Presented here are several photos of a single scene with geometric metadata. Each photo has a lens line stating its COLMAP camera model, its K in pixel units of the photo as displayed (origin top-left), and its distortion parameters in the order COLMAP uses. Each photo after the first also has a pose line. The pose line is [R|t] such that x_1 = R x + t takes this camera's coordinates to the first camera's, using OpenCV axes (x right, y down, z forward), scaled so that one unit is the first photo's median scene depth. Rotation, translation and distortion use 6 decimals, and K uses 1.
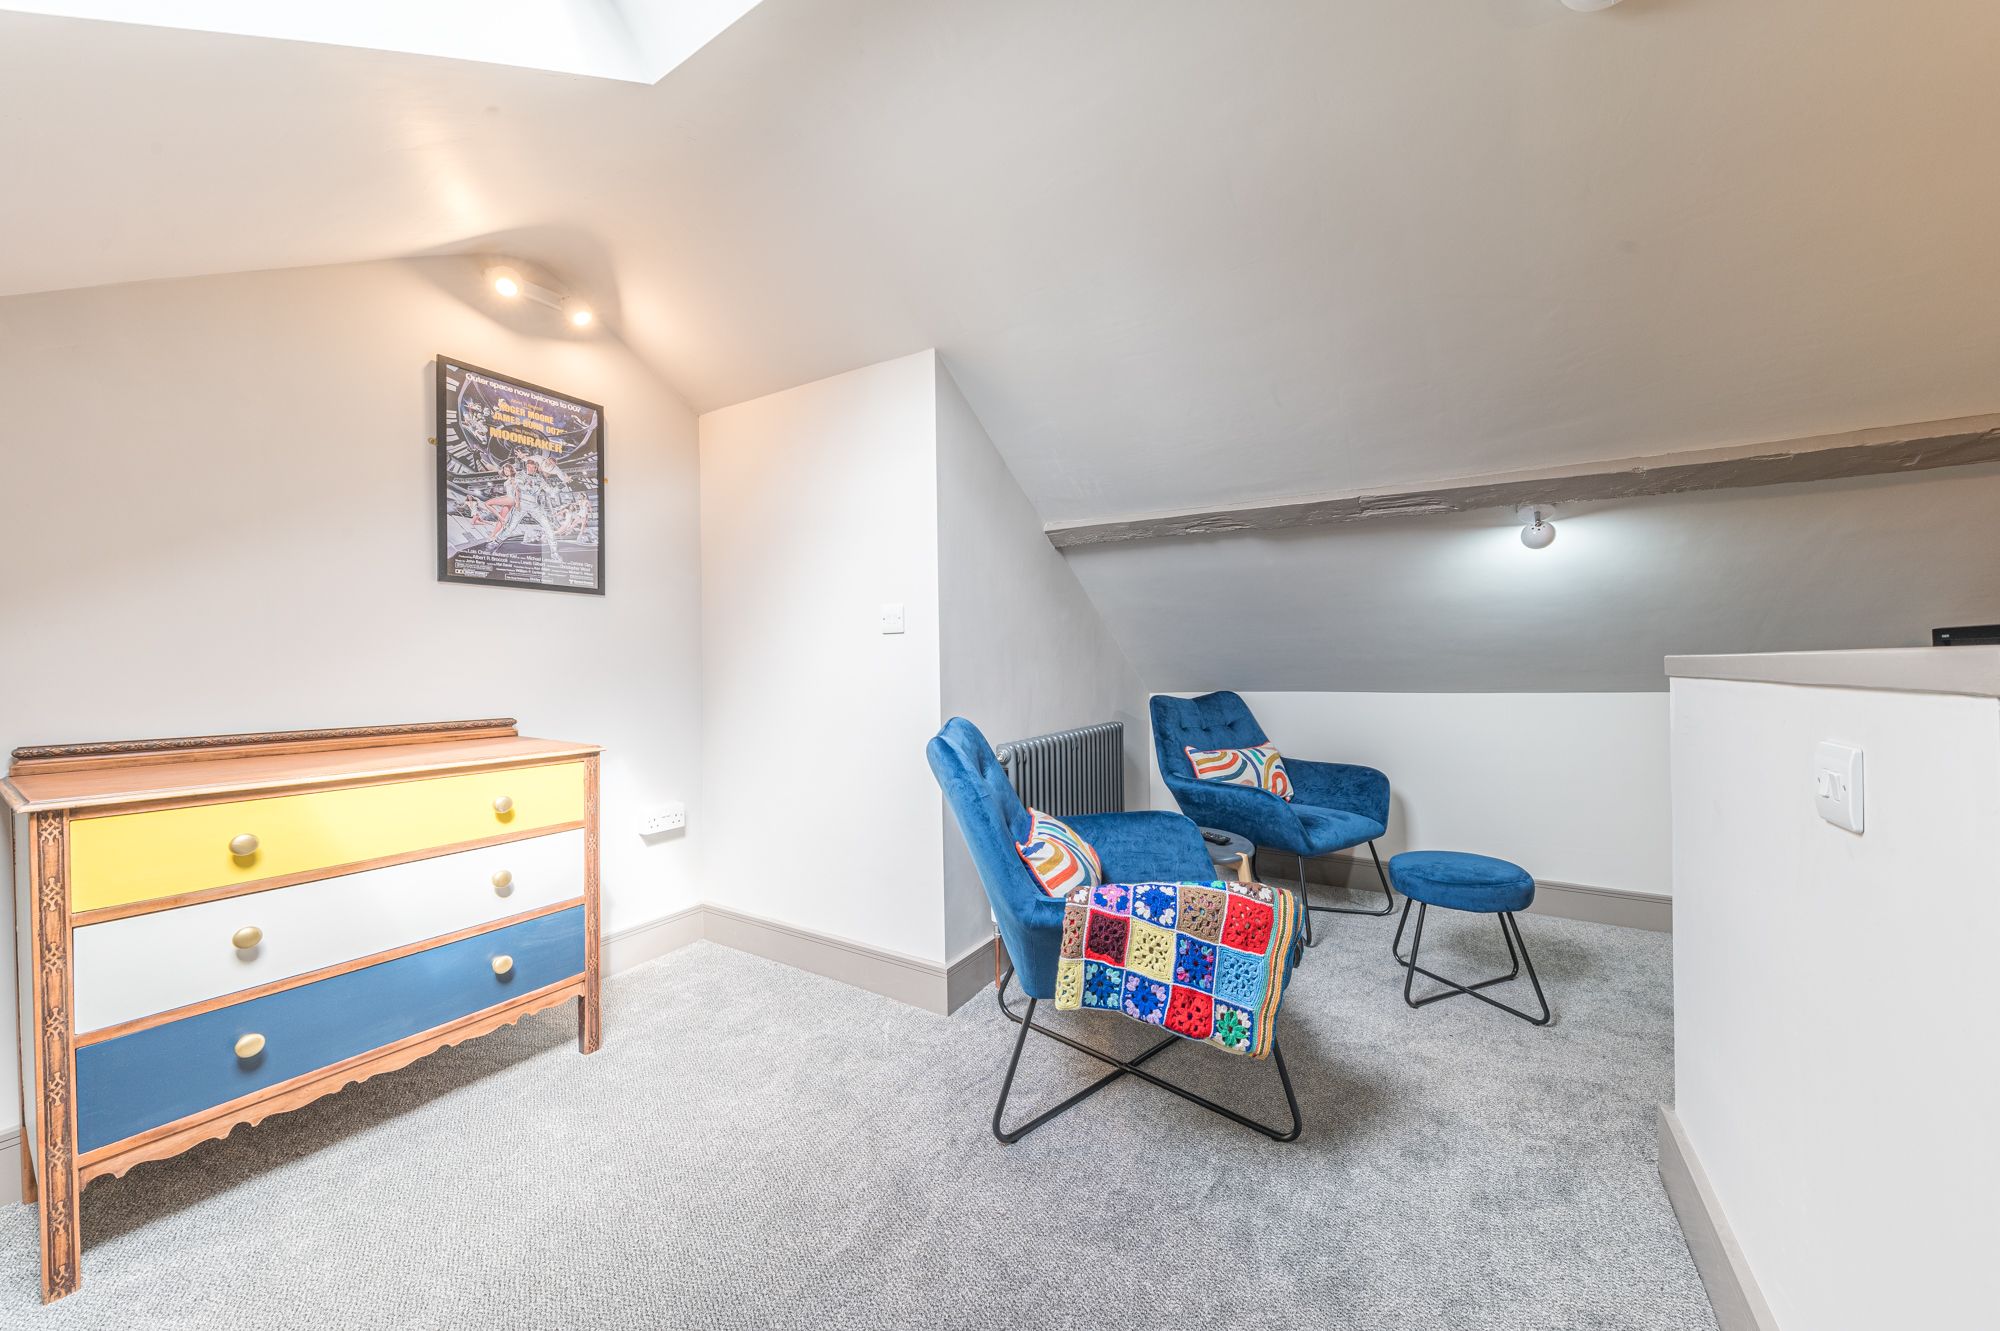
lens RADIAL K [[687.2, 0, 1003.4], [0, 687.2, 666.9], [0, 0, 1]] dist [0.002062, -0.004425]
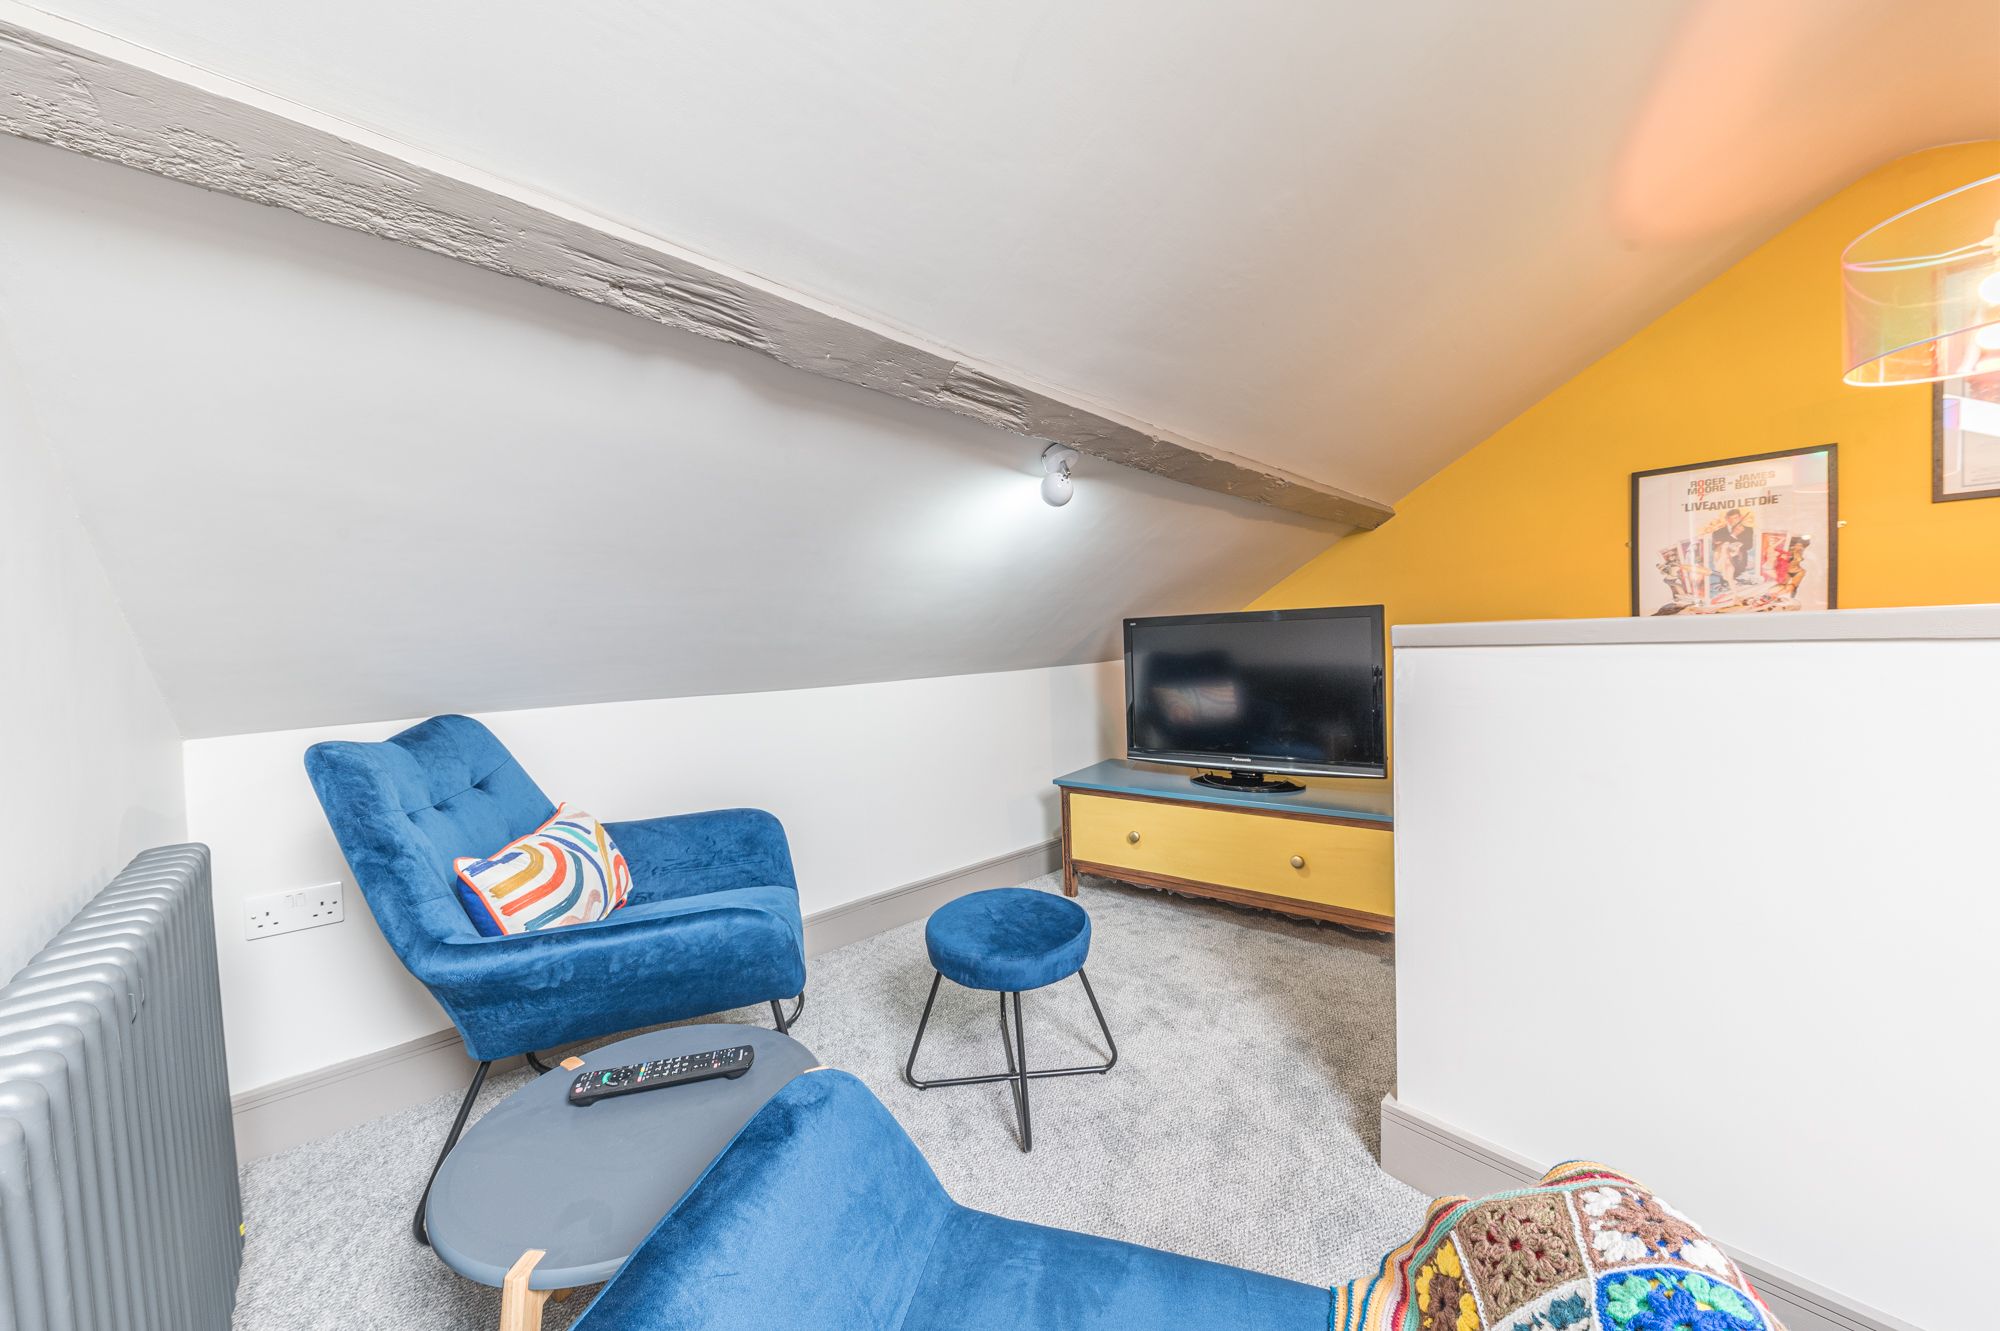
lens RADIAL K [[687.2, 0, 1003.4], [0, 687.2, 666.9], [0, 0, 1]] dist [0.002062, -0.004425]
pose [[0.259340, -0.029540, 0.965334, -0.040305], [0.024192, 0.999417, 0.024084, 0.000680], [-0.965483, 0.017107, 0.259904, 0.661263]]
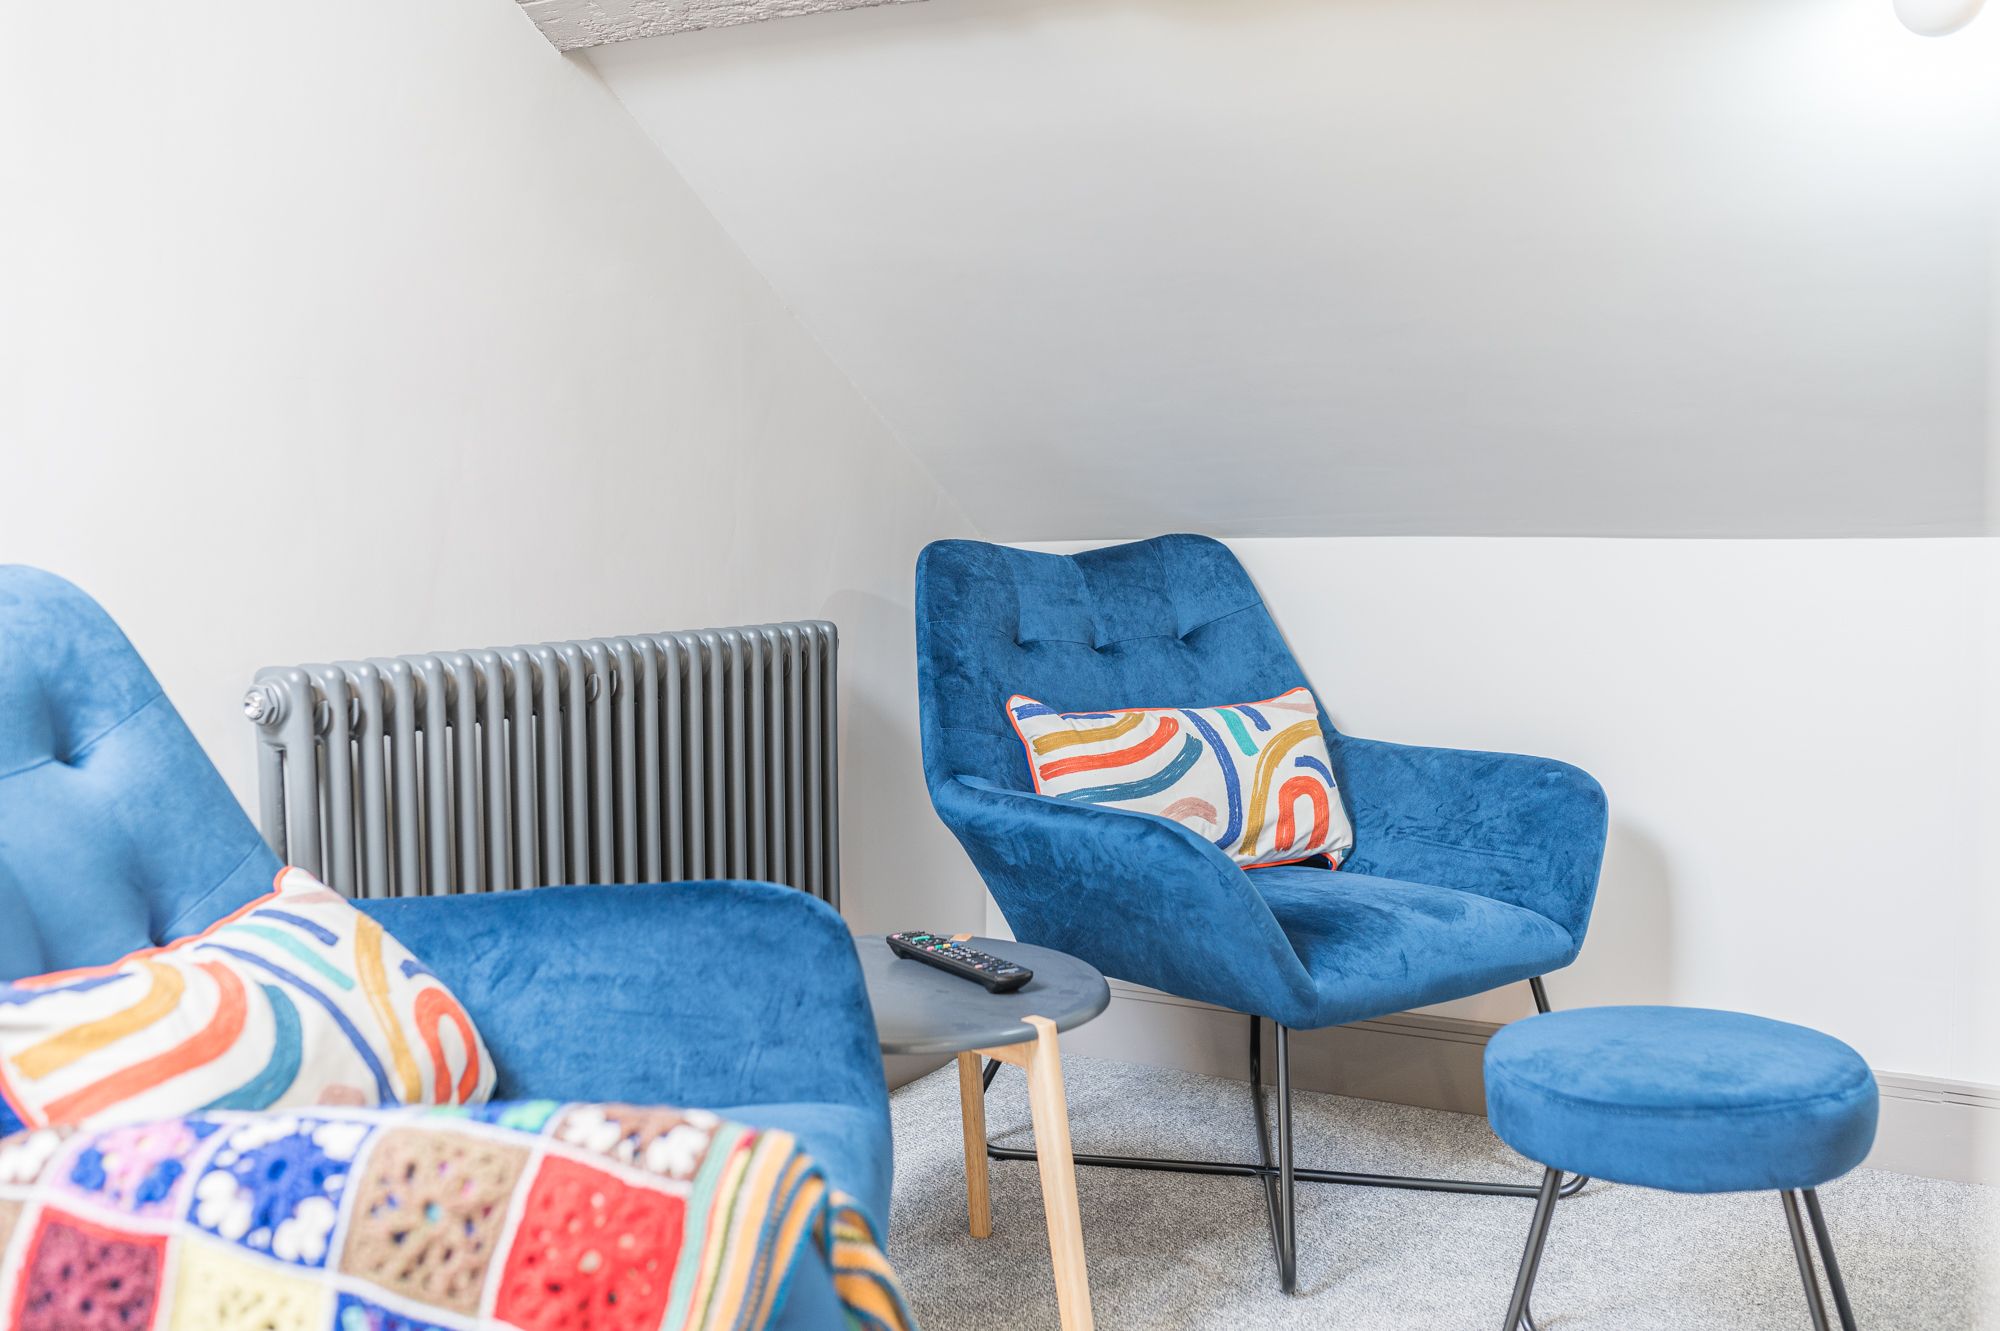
lens RADIAL K [[1901.6, 0, 1009.7], [0, 1901.6, 670.6], [0, 0, 1]] dist [-0.083862, 0.099249]
pose [[0.998431, 0.007491, 0.055488, 0.244573], [-0.011756, 0.996966, 0.076950, 0.040104], [-0.054743, -0.077482, 0.995490, 0.129405]]
